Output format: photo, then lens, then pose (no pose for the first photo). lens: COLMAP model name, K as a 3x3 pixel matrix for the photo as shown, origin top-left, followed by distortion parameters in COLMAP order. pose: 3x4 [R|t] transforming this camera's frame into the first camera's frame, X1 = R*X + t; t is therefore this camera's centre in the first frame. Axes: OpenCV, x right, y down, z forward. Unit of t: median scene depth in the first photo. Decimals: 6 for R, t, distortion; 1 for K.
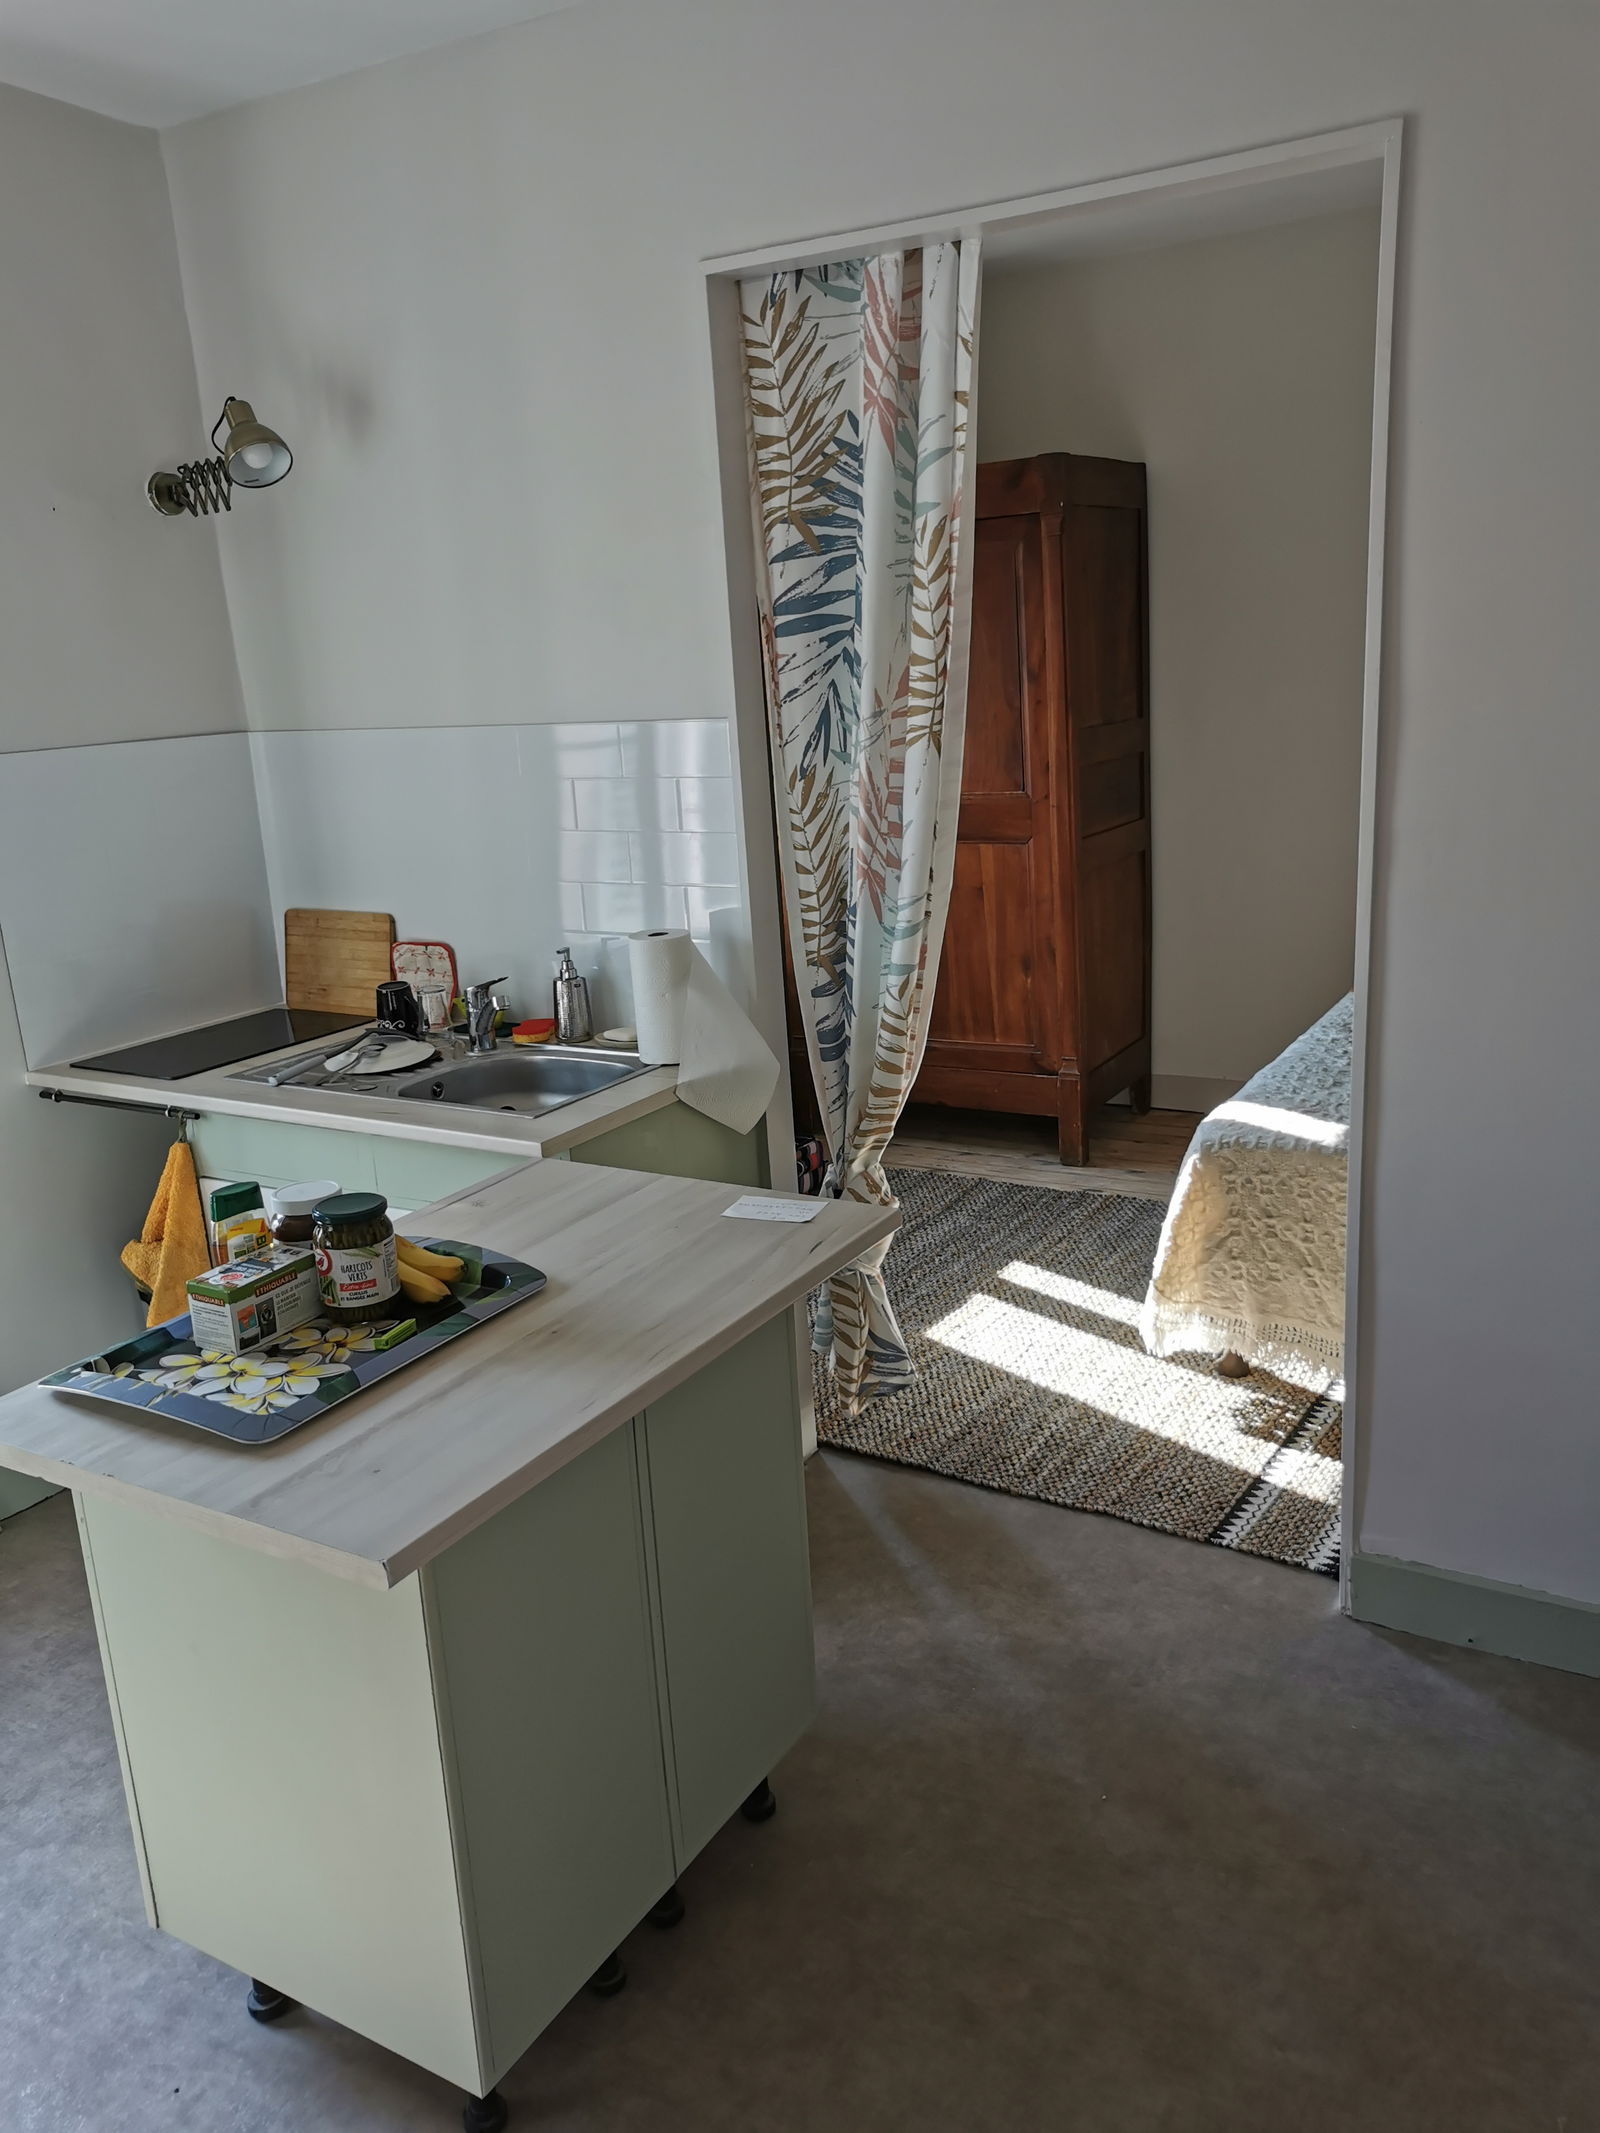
lens RADIAL K [[1652.0, 0, 807.5], [0, 1652.0, 1081.0], [0, 0, 1]] dist [0.049388, -0.084371]
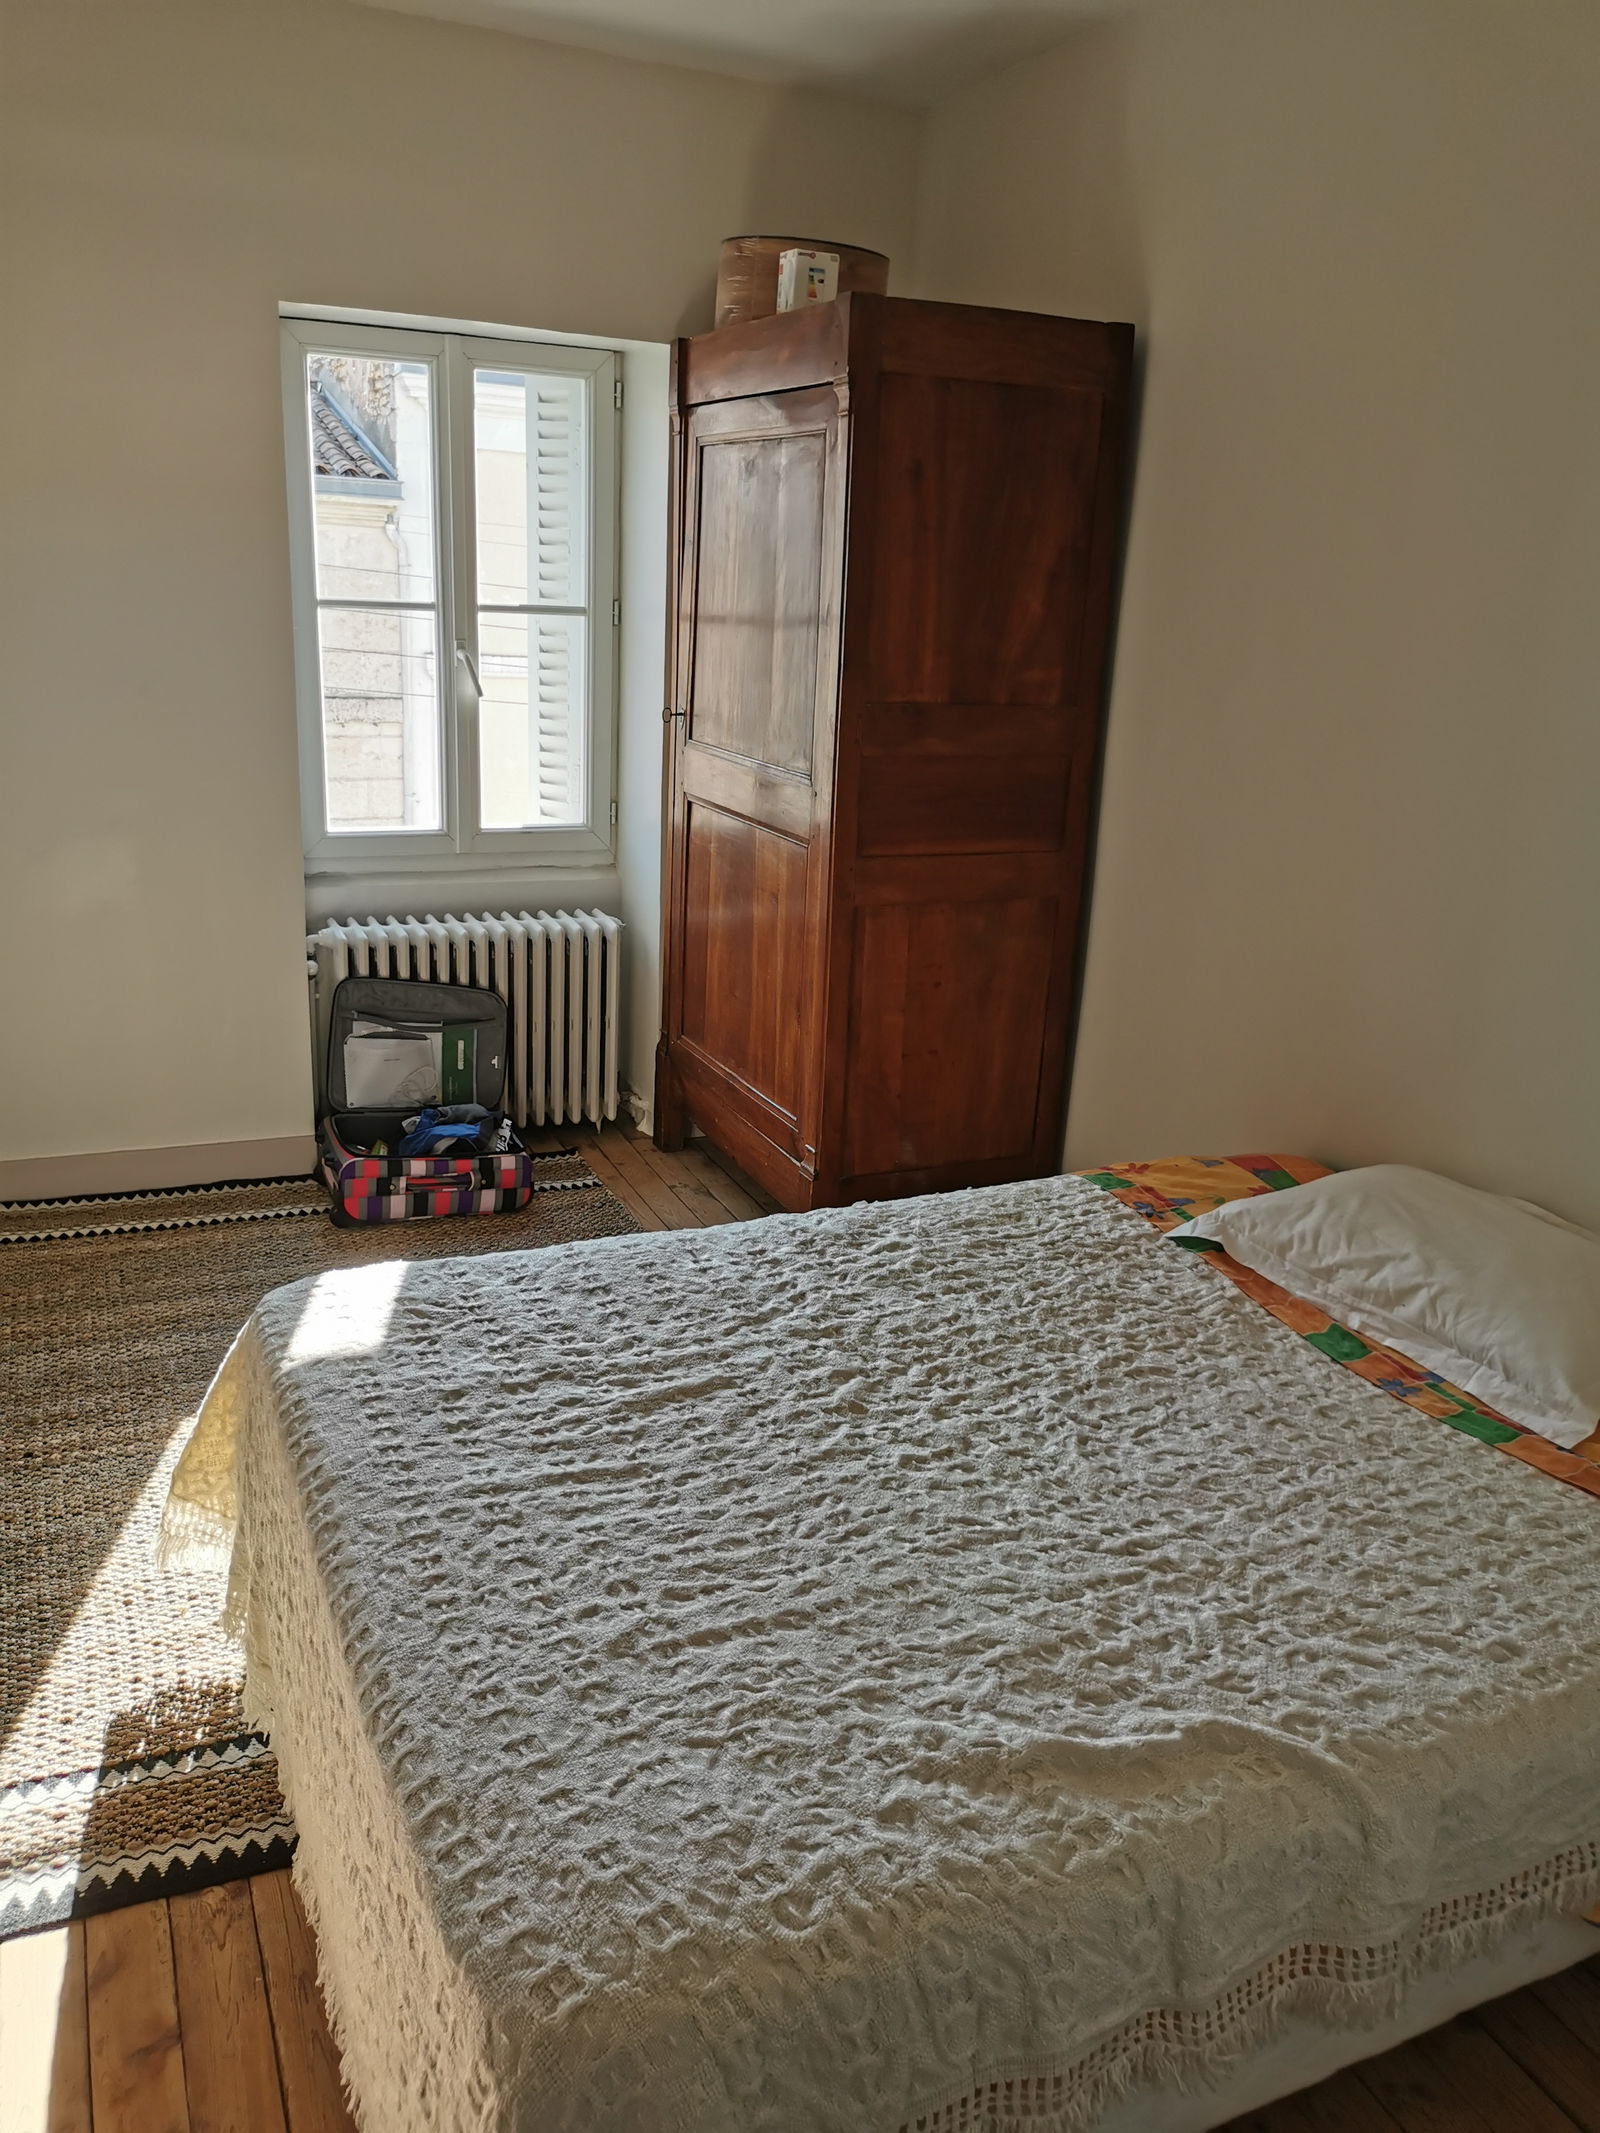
lens RADIAL K [[1652.0, 0, 807.5], [0, 1652.0, 1081.0], [0, 0, 1]] dist [0.049388, -0.084371]
pose [[0.820445, 0.272736, -0.502479, 0.743067], [-0.246525, 0.961742, 0.119490, -0.186886], [0.515844, 0.025839, 0.856293, 0.537792]]
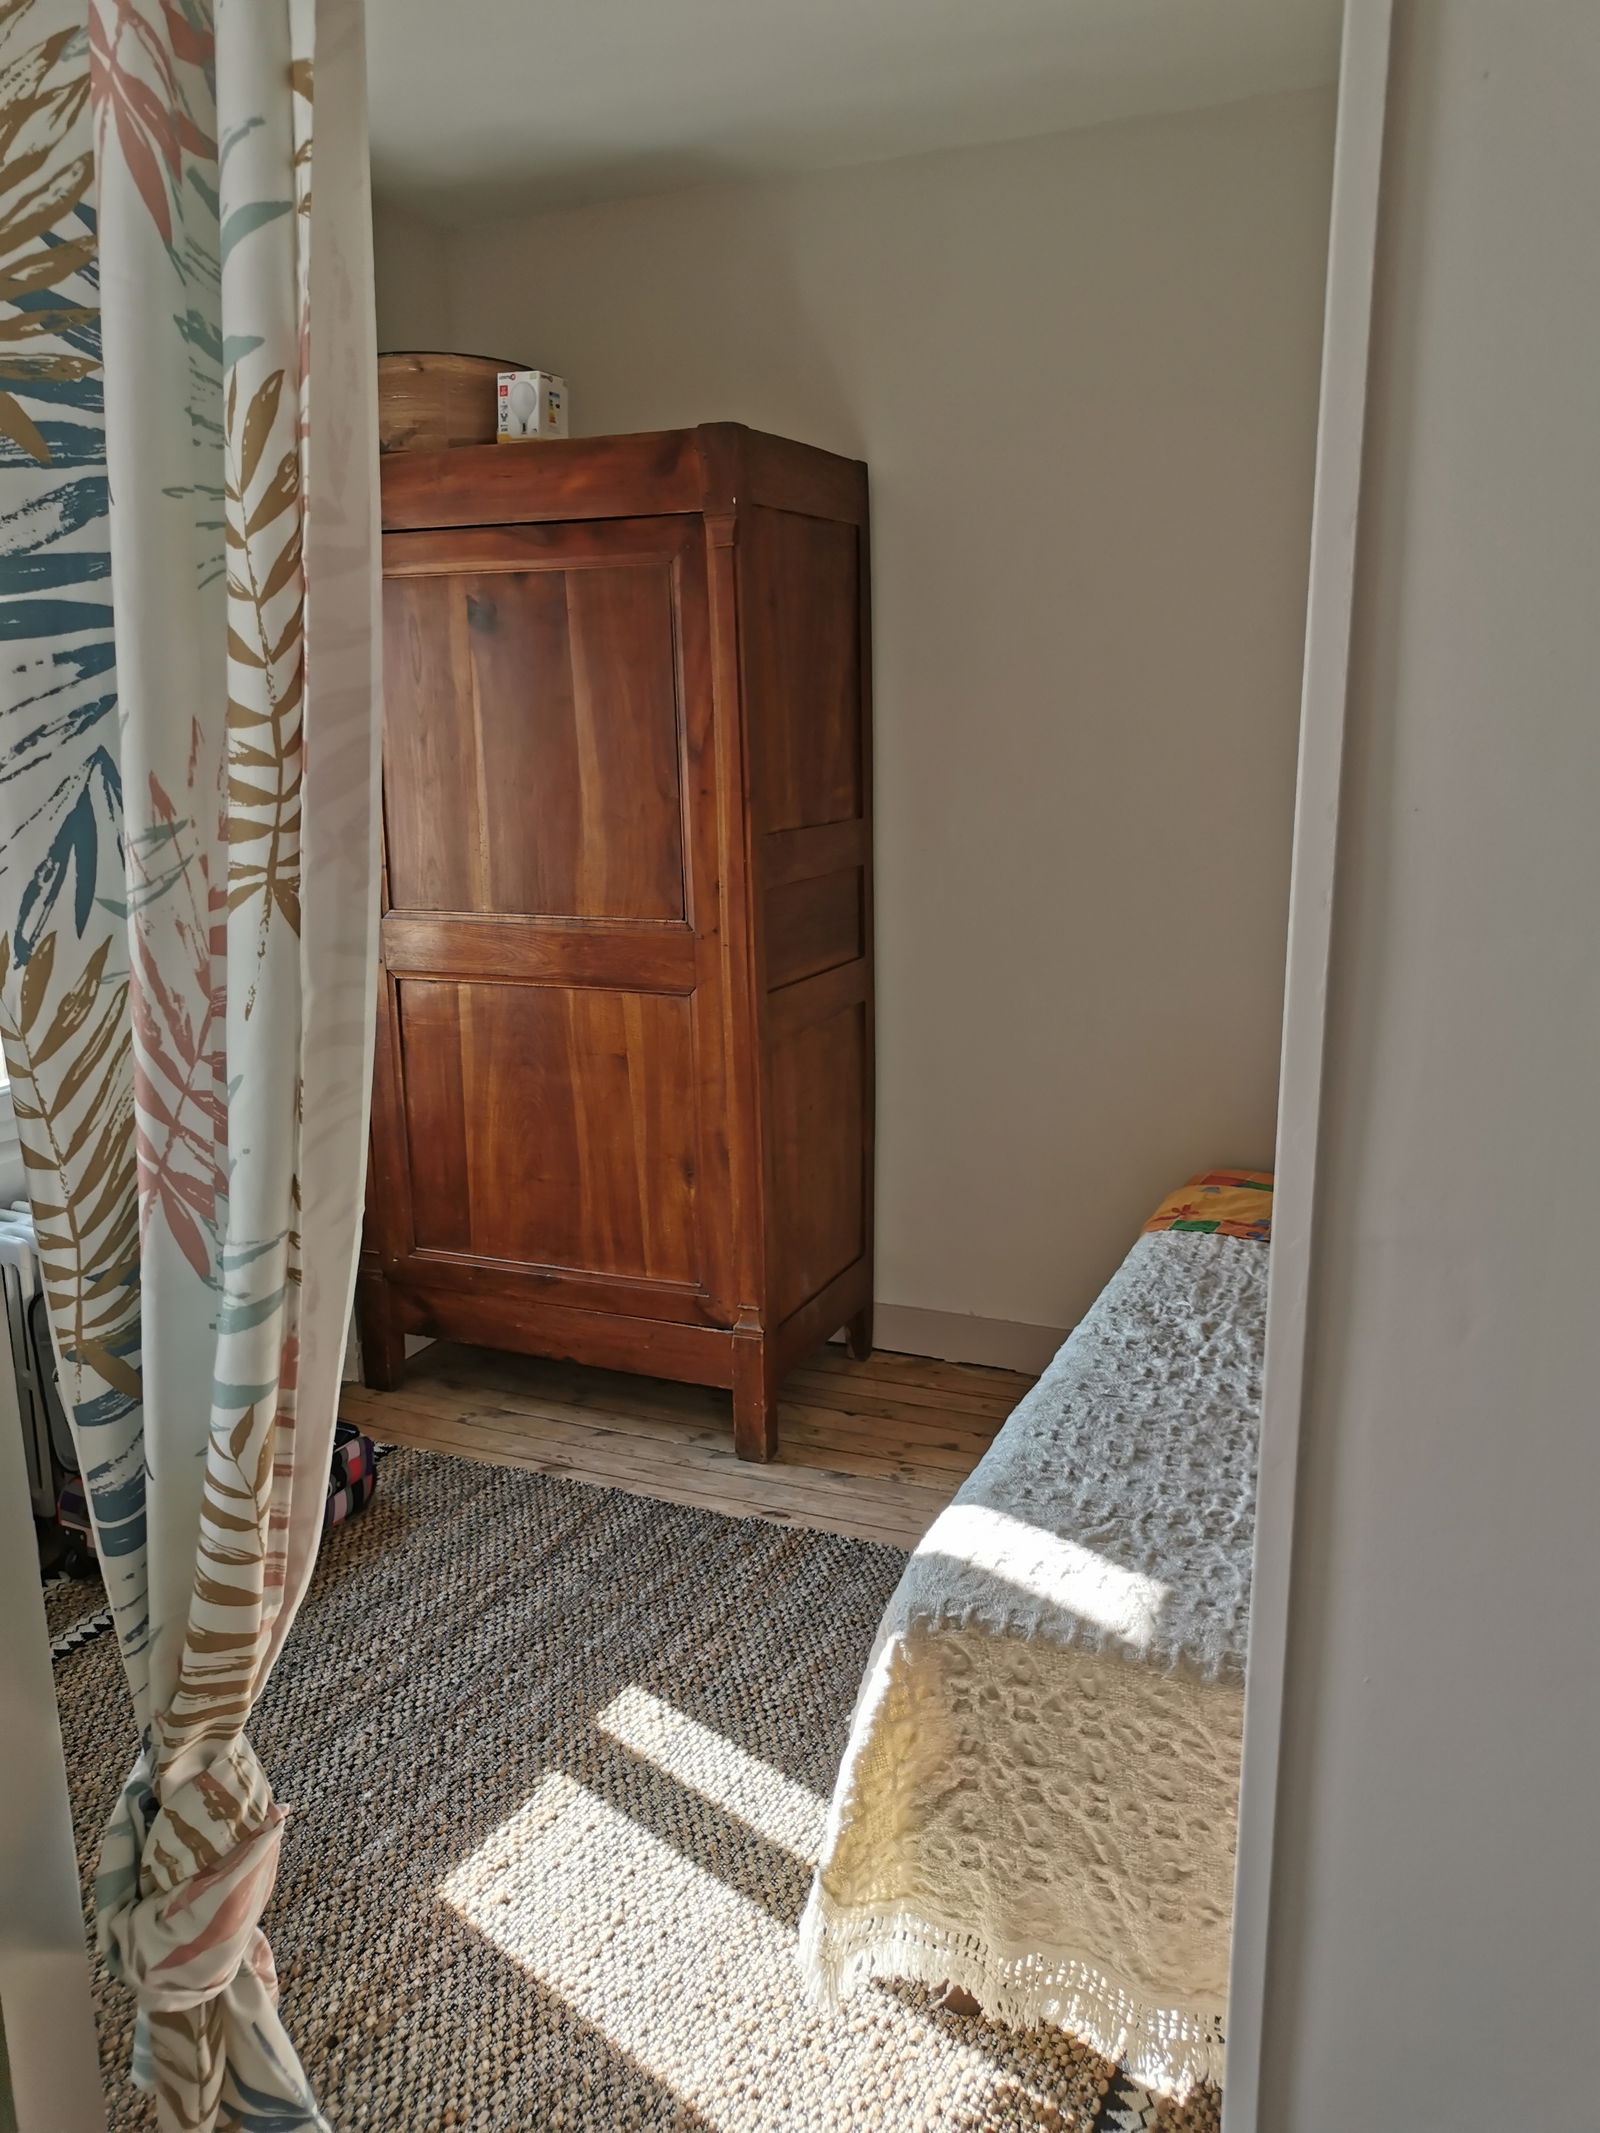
lens RADIAL K [[1654.9, 0, 800.0], [0, 1654.9, 1066.5], [0, 0, 1]] dist [0.060859, -0.068283]
pose [[0.991082, 0.021644, 0.131486, 0.125517], [-0.015615, 0.998786, -0.046719, -0.117625], [-0.132338, 0.044249, 0.990217, 0.451956]]
